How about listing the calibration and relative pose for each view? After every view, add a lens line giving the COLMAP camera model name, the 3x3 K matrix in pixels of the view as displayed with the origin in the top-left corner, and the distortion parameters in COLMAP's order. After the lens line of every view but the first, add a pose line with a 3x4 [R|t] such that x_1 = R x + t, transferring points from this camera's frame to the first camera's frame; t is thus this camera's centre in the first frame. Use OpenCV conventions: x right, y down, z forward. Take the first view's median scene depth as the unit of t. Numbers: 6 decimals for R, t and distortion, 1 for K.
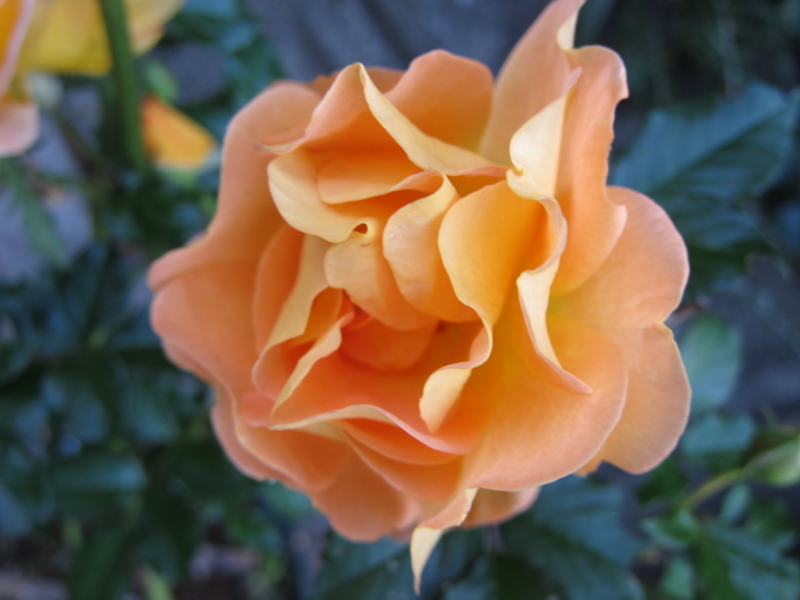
lens RADIAL K [[659.3, 0, 400.0], [0, 659.3, 300.0], [0, 0, 1]] dist [-0.036329, 0.000740]
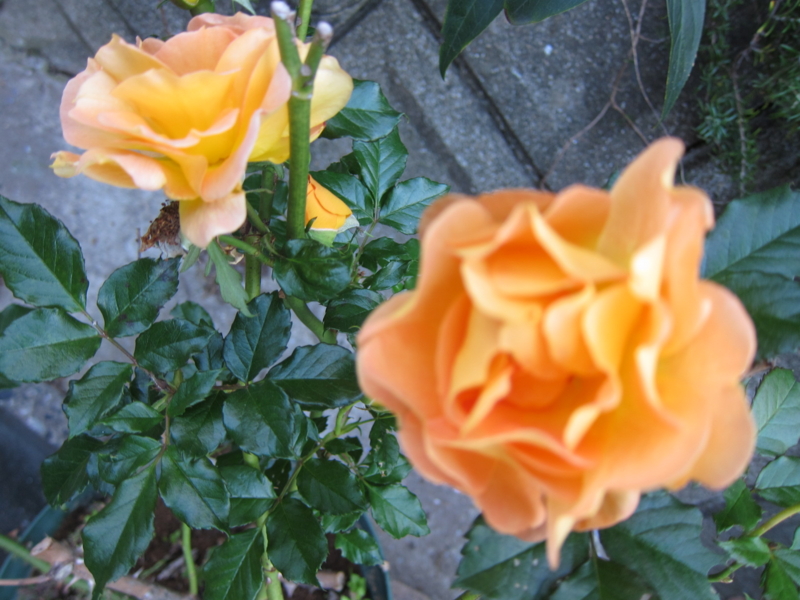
lens RADIAL K [[694.4, 0, 400.0], [0, 694.4, 300.0], [0, 0, 1]] dist [-0.052677, 0.070980]
pose [[0.996222, 0.024301, -0.083376, -0.181749], [-0.028160, 0.998570, -0.045435, -0.047357], [0.082153, 0.047611, 0.995482, -0.492193]]
